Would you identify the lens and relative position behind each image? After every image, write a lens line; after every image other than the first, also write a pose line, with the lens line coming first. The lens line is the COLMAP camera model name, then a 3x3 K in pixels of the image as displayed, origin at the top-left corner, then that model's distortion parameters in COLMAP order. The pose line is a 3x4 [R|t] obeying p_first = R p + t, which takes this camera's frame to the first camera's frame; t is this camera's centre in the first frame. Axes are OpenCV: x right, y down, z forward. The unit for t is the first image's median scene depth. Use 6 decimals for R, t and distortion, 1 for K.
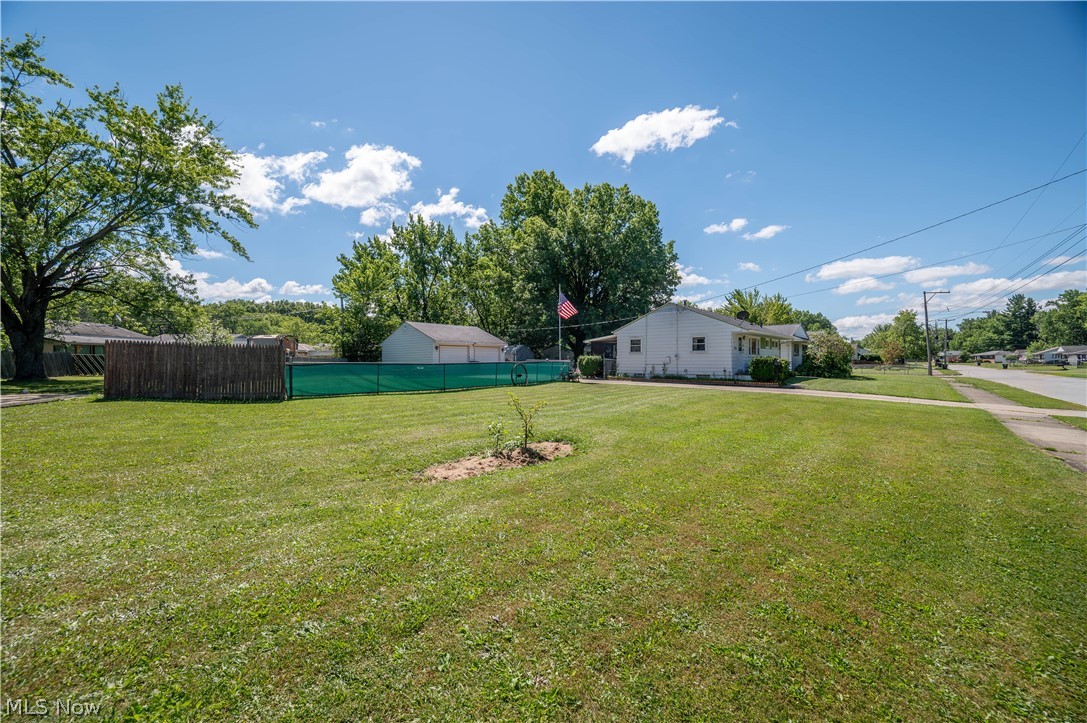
lens RADIAL K [[437.3, 0, 543.4], [0, 437.3, 355.4], [0, 0, 1]] dist [0.001794, -0.001514]
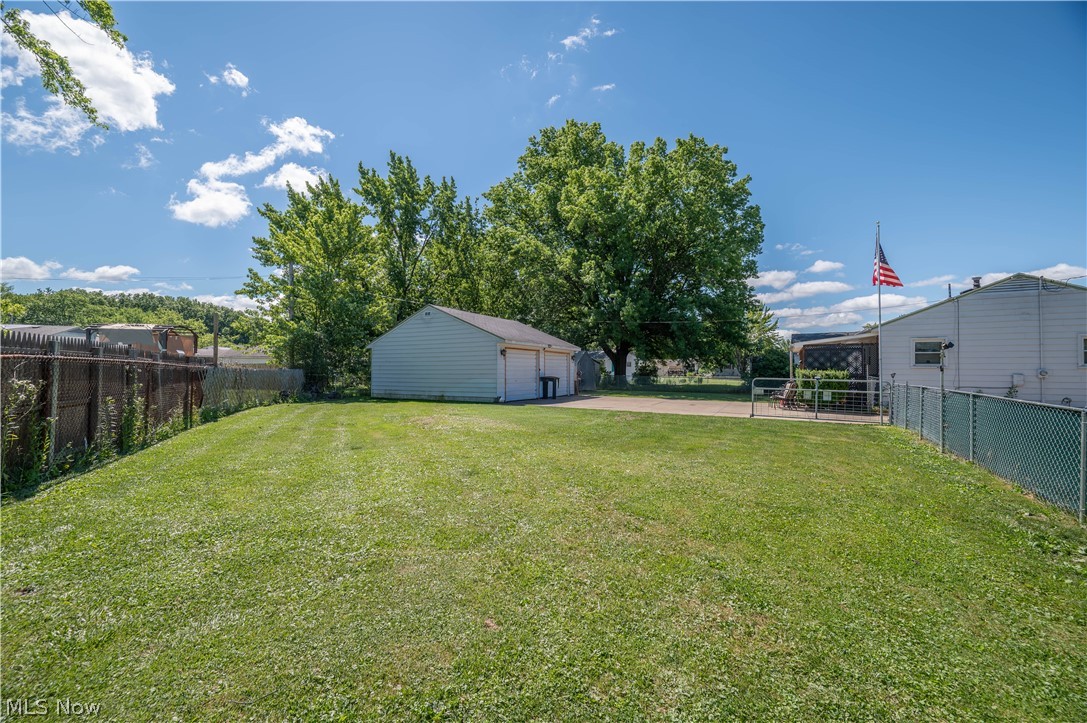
lens RADIAL K [[437.3, 0, 538.2], [0, 437.3, 362.5], [0, 0, 1]] dist [0.001794, -0.001514]
pose [[0.979437, 0.013286, 0.201311, -0.372553], [-0.010829, 0.999853, -0.013302, 0.002226], [-0.201458, 0.010848, 0.979437, 0.557469]]
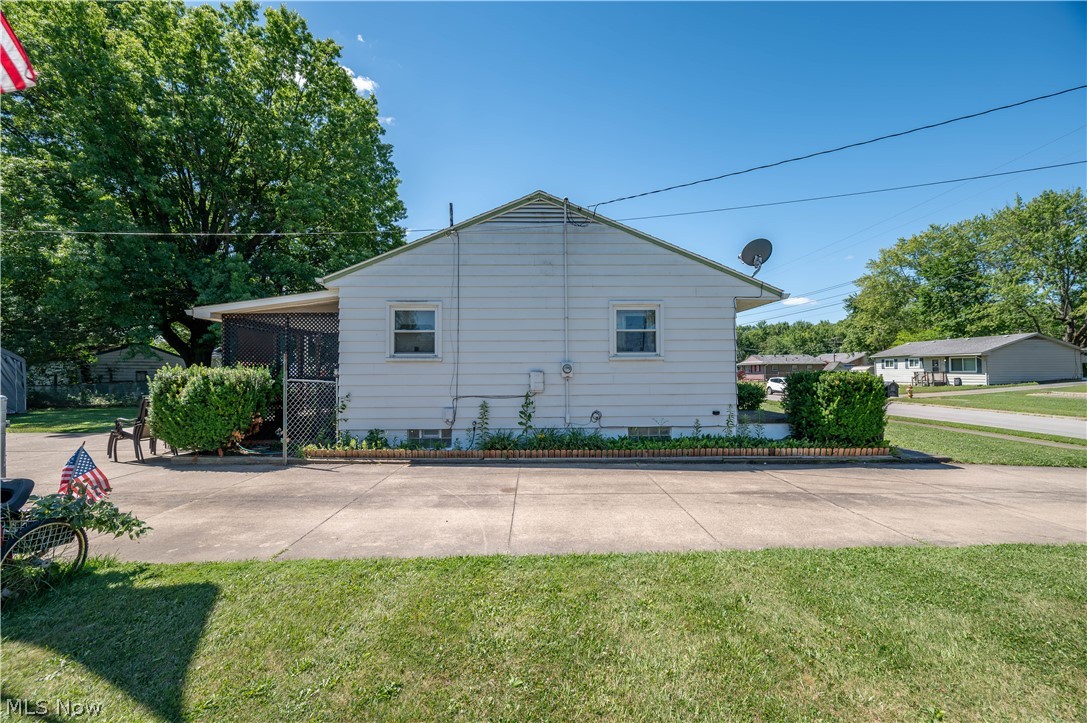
lens RADIAL K [[437.3, 0, 549.4], [0, 437.3, 368.2], [0, 0, 1]] dist [0.001794, -0.001514]
pose [[0.760932, 0.005843, 0.648805, 0.092446], [-0.001742, 0.999974, -0.006962, 0.002985], [-0.648829, 0.004168, 0.760923, 0.719747]]
